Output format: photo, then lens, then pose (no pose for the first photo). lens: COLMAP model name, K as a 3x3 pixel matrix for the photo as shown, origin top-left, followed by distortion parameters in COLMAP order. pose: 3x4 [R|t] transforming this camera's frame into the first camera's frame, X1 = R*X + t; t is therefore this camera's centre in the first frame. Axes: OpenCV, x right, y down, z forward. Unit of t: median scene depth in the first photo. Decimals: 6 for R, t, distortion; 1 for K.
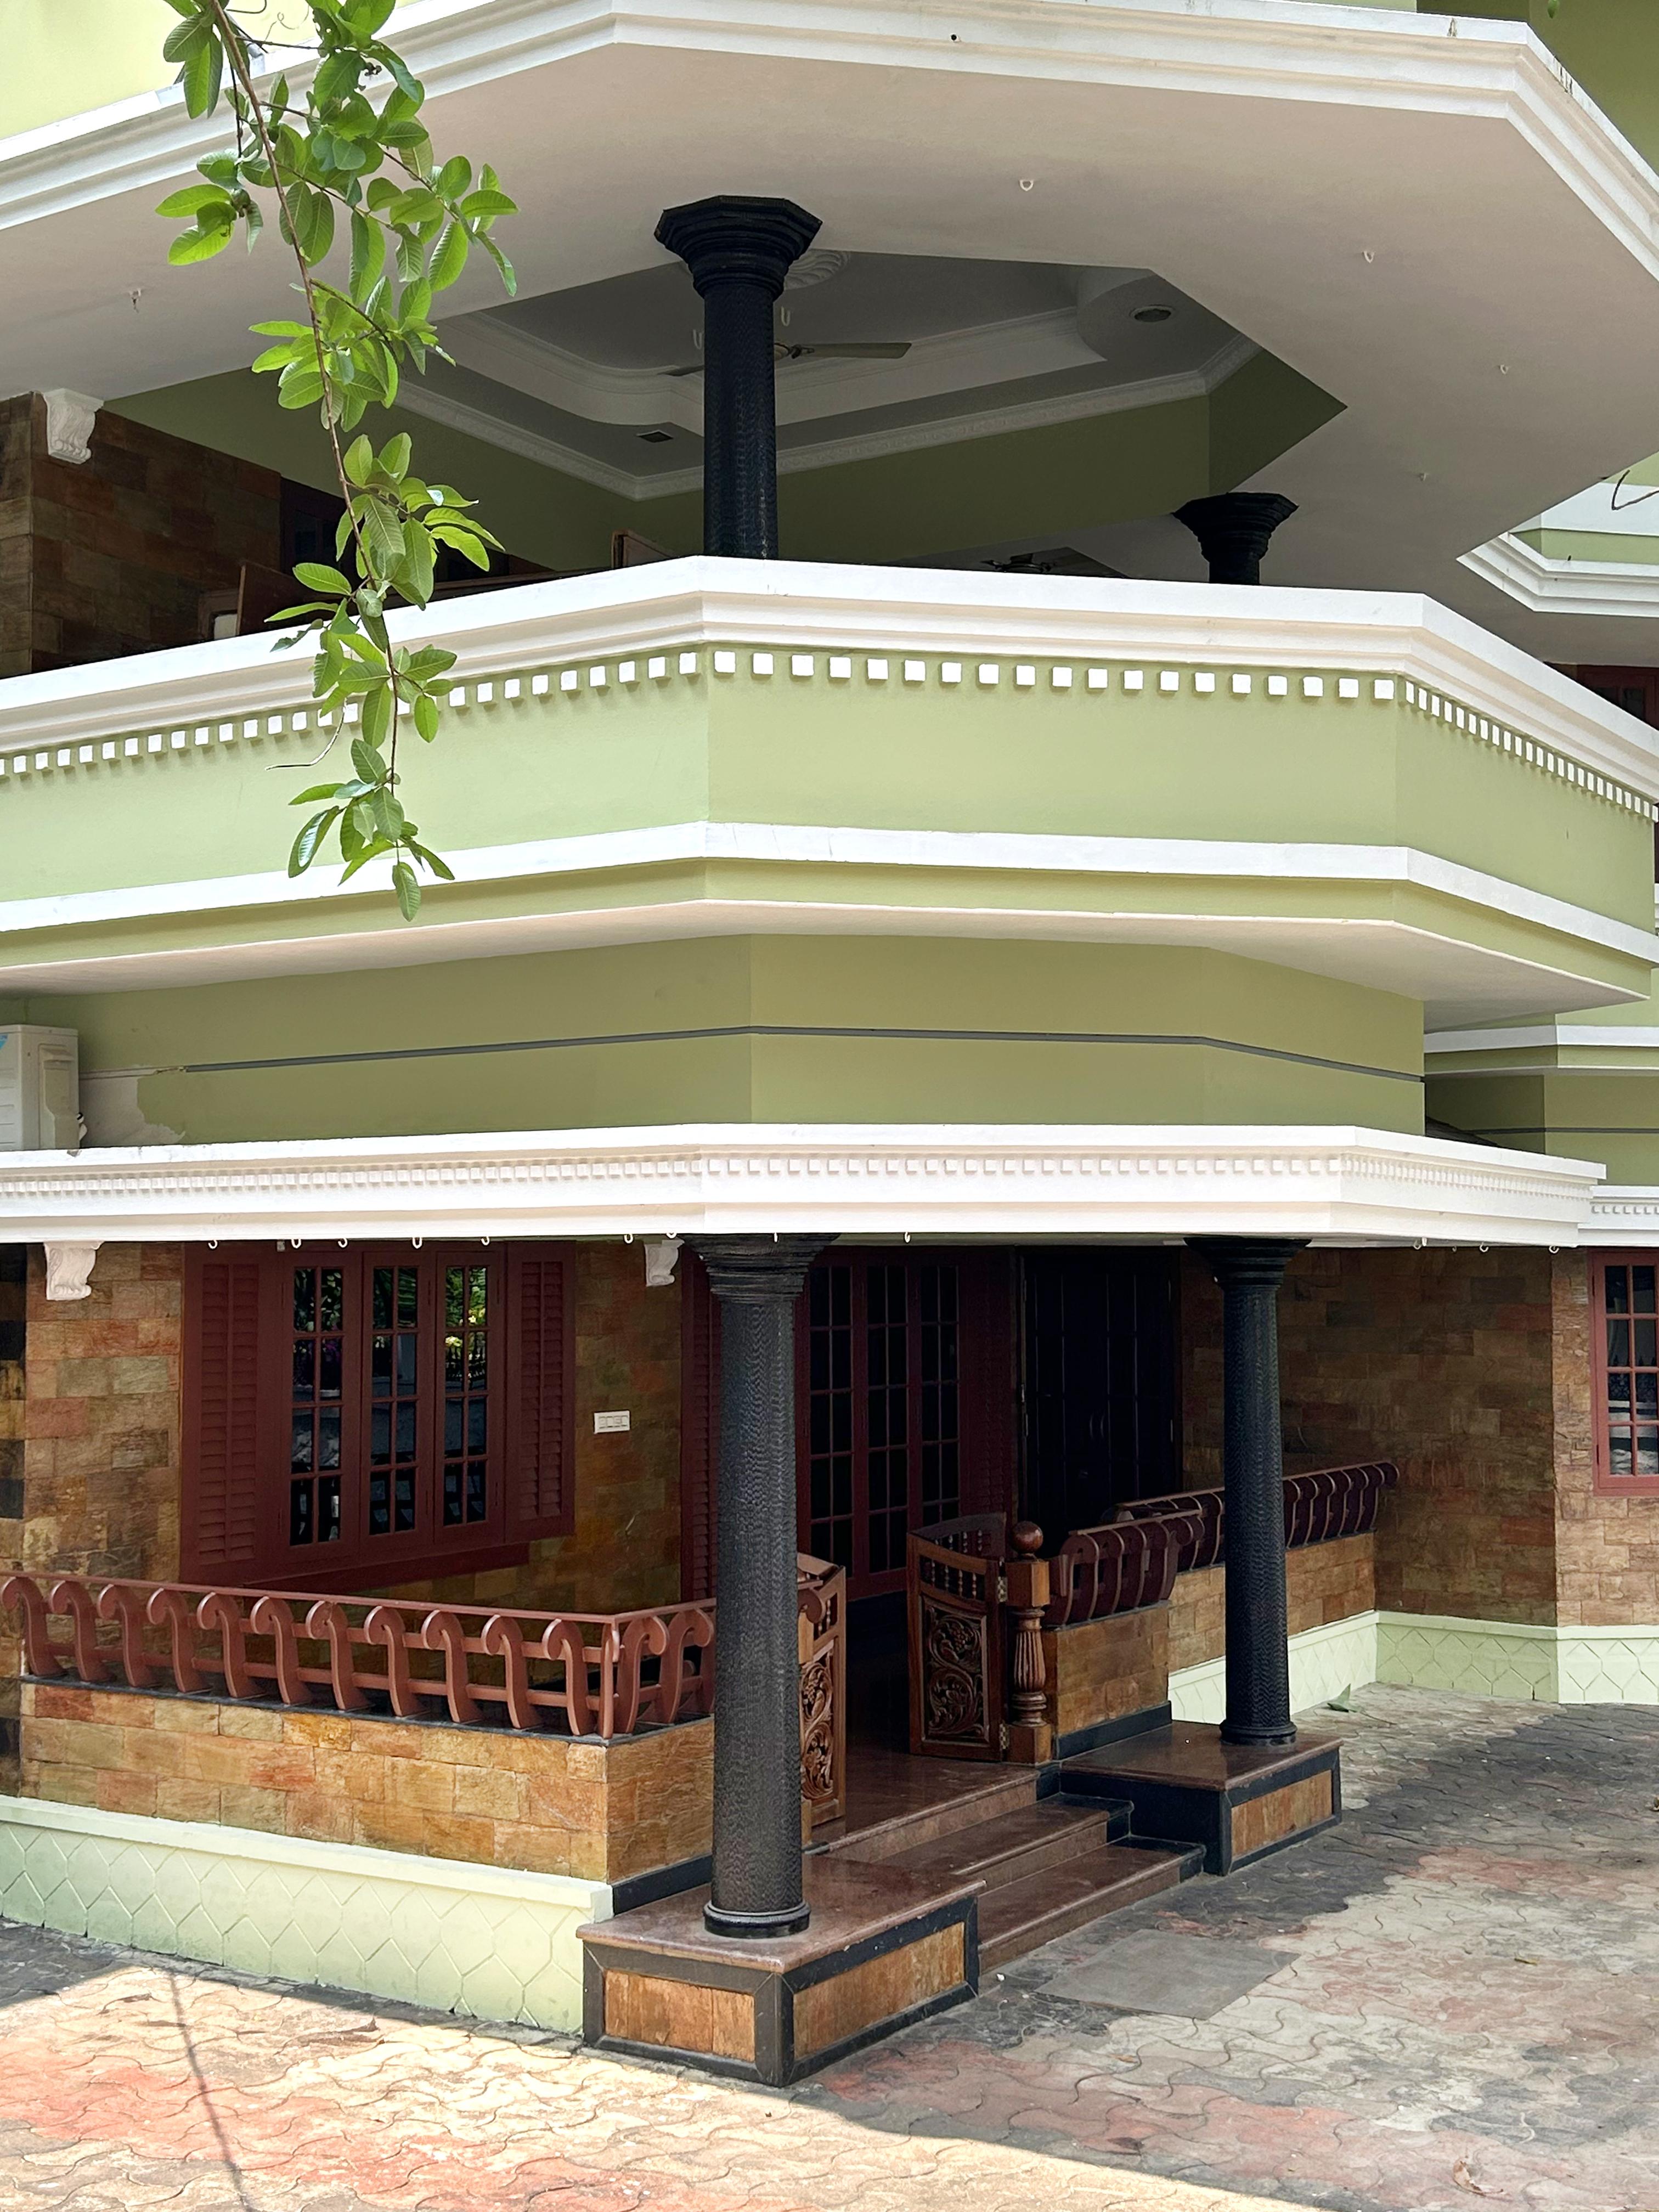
lens RADIAL K [[2477.9, 0, 829.5], [0, 2477.9, 1106.0], [0, 0, 1]] dist [0.233183, -0.627050]
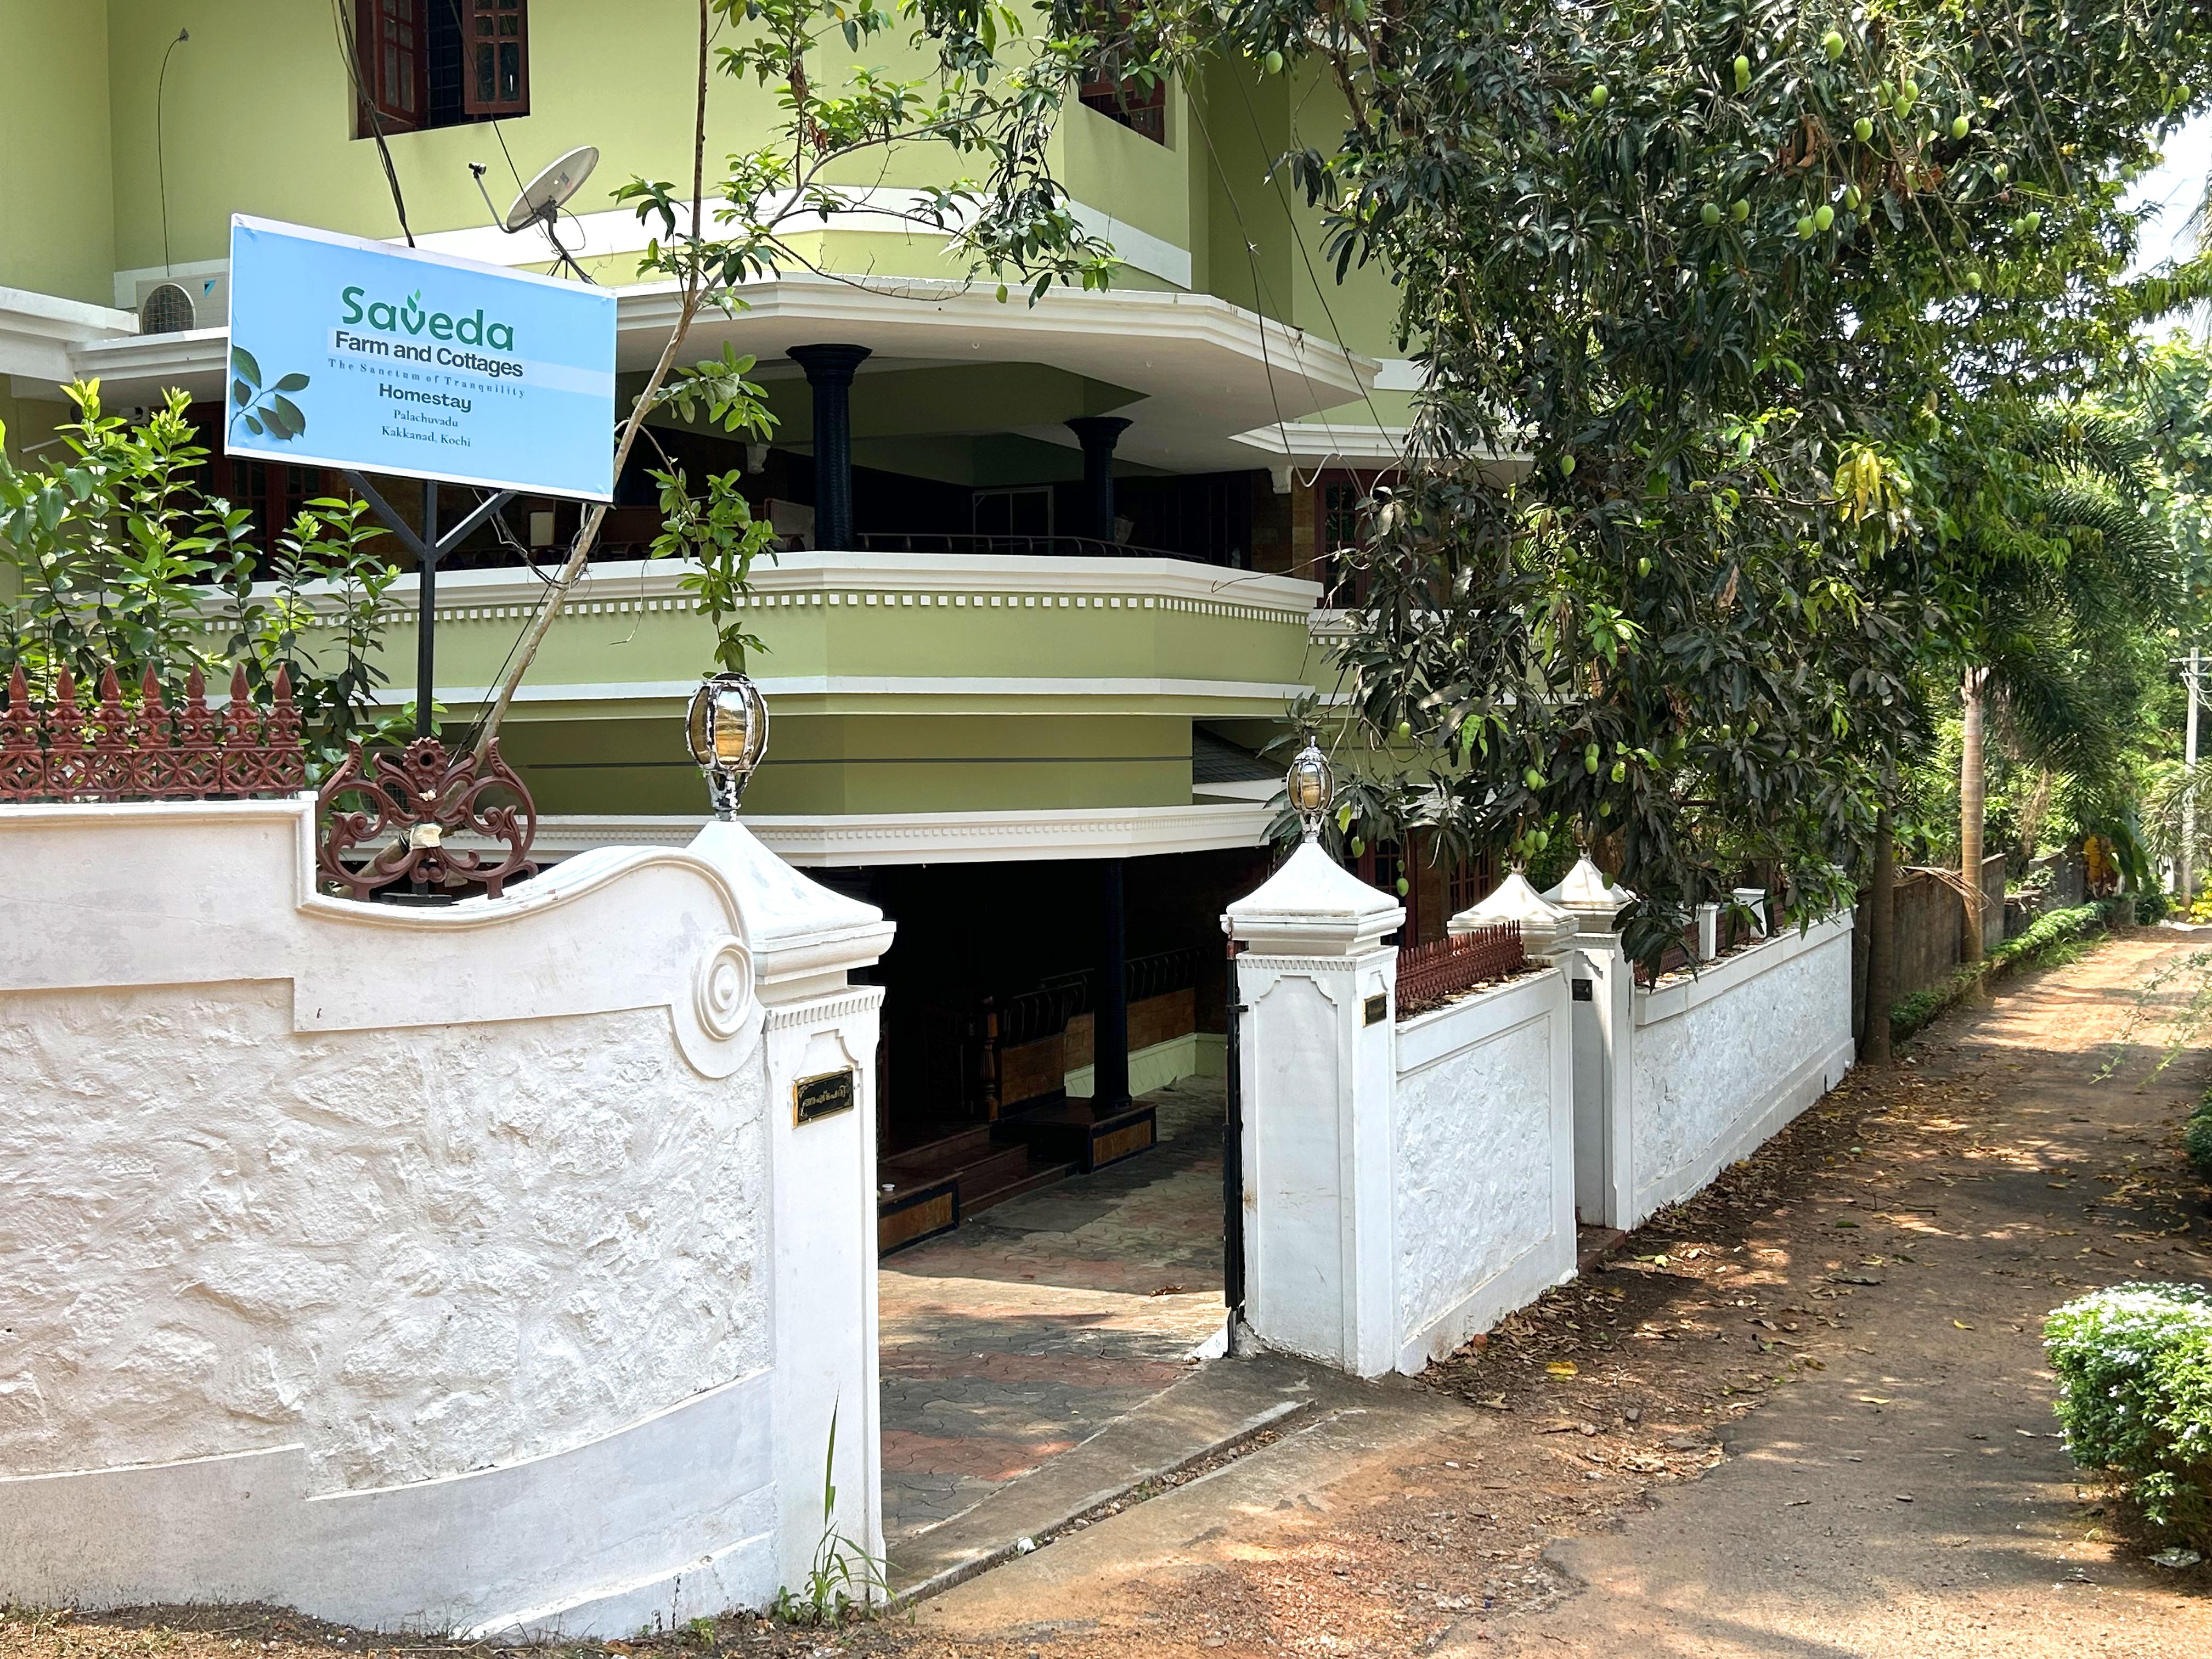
lens RADIAL K [[2477.9, 0, 1106.0], [0, 2477.9, 829.5], [0, 0, 1]] dist [0.233183, -0.627050]
pose [[0.992608, -0.015754, 0.120338, -0.059598], [0.001856, 0.993394, 0.114740, -0.191757], [-0.121351, -0.113669, 0.986080, -0.941938]]
